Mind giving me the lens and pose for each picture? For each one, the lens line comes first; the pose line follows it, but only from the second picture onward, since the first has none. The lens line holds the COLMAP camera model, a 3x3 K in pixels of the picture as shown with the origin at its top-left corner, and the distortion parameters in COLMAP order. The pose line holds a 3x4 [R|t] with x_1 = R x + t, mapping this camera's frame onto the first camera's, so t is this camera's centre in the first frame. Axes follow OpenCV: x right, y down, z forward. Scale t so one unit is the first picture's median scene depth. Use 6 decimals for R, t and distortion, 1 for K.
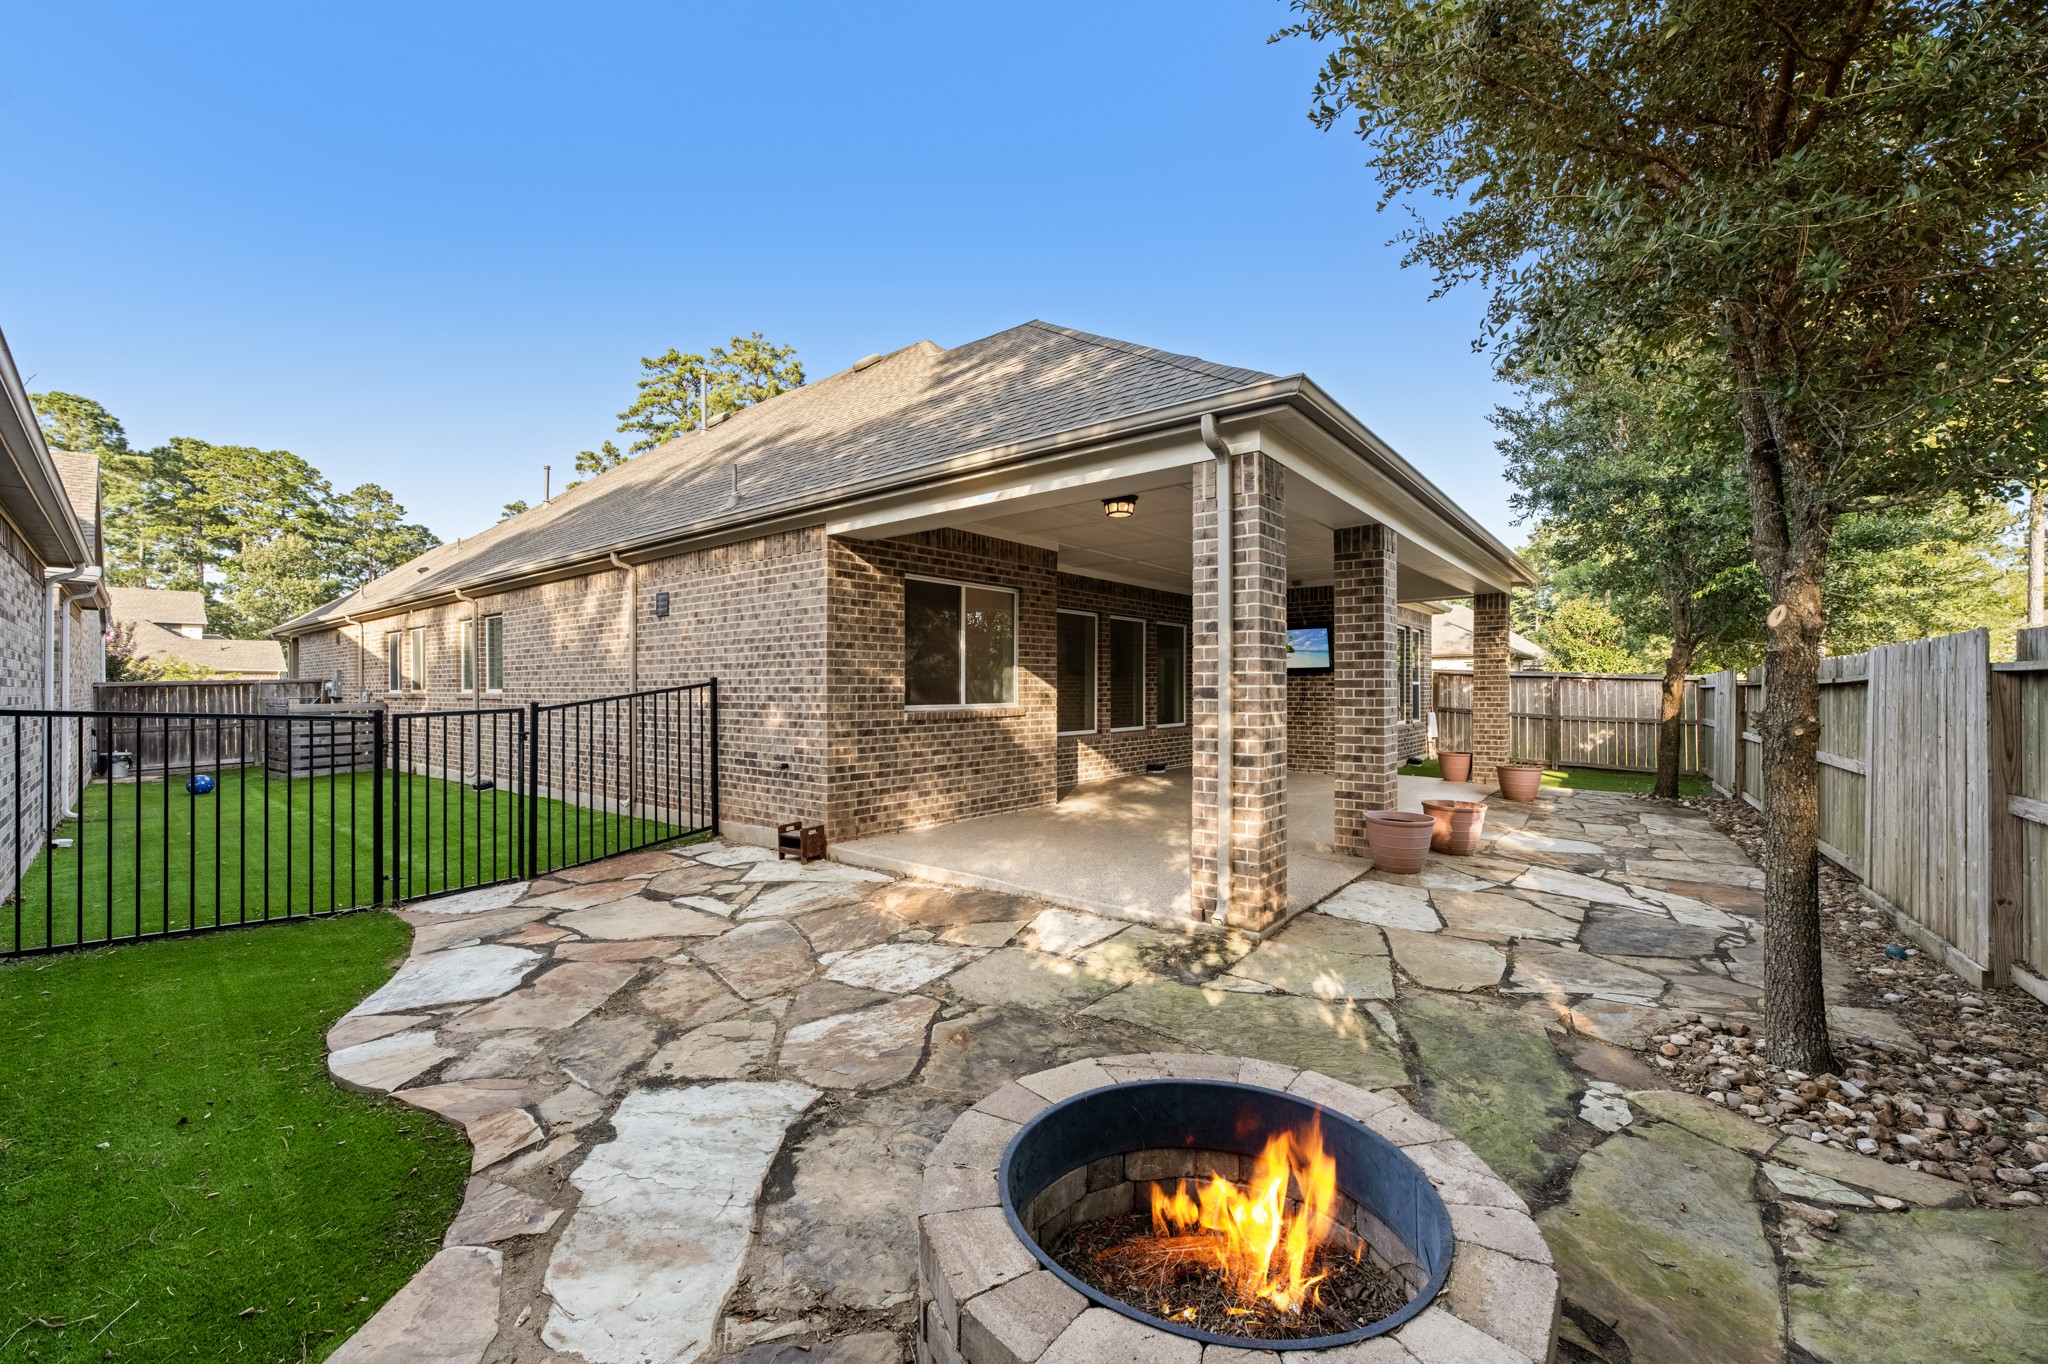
lens RADIAL K [[810.2, 0, 1019.7], [0, 810.2, 688.7], [0, 0, 1]] dist [-0.027709, 0.013530]
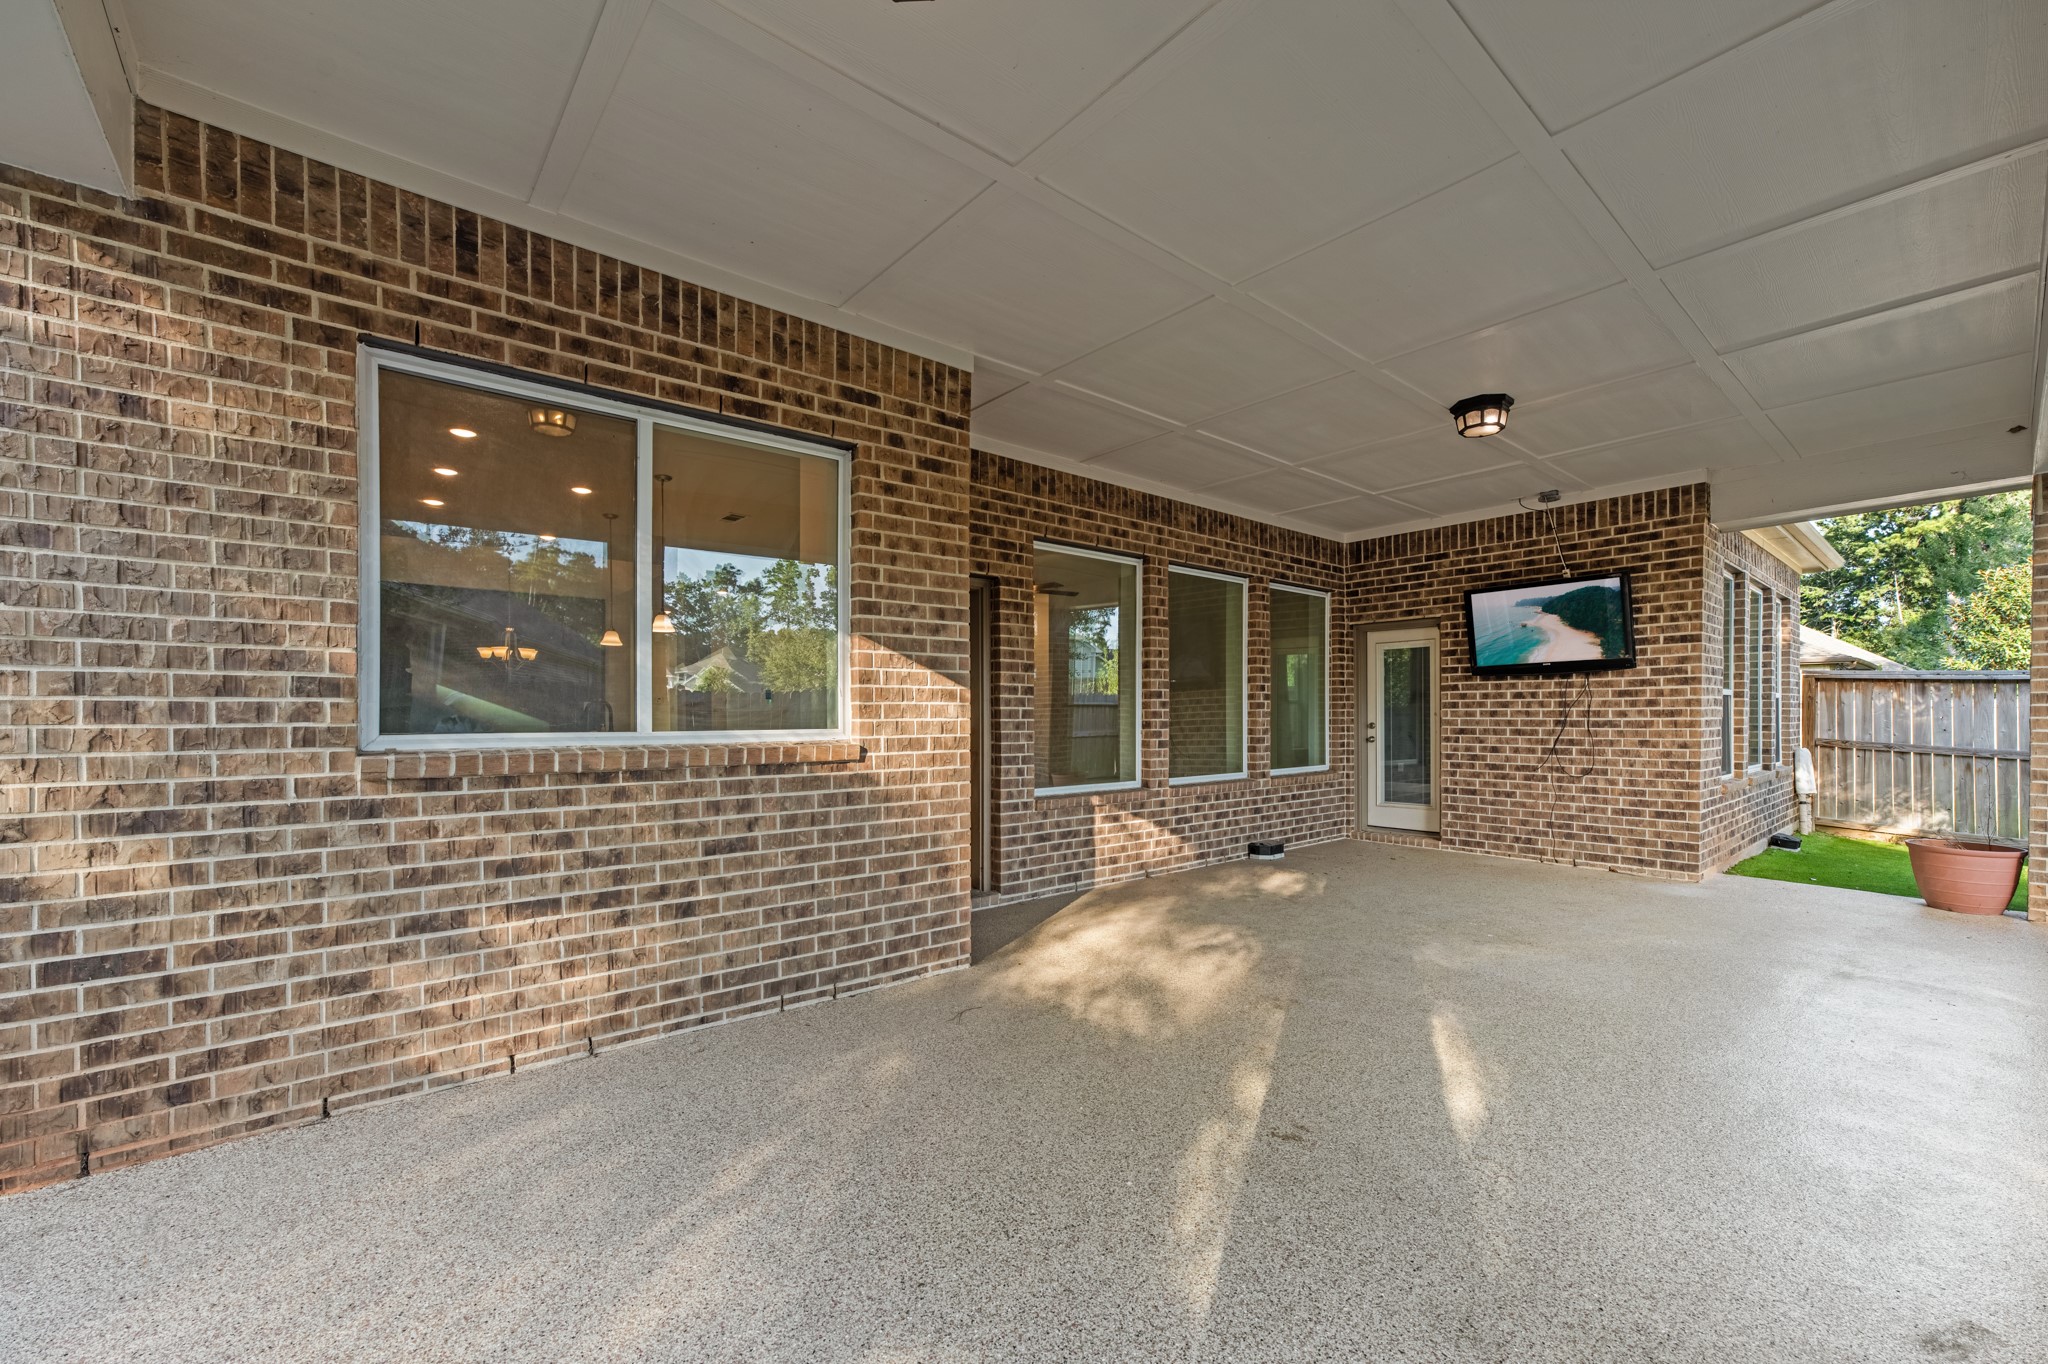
lens RADIAL K [[837.1, 0, 1039.4], [0, 837.1, 725.2], [0, 0, 1]] dist [-0.003043, 0.000283]
pose [[0.984688, -0.001319, -0.174322, 0.167107], [0.003013, 0.999951, 0.009455, 0.012119], [0.174300, -0.009835, 0.984643, 0.603113]]
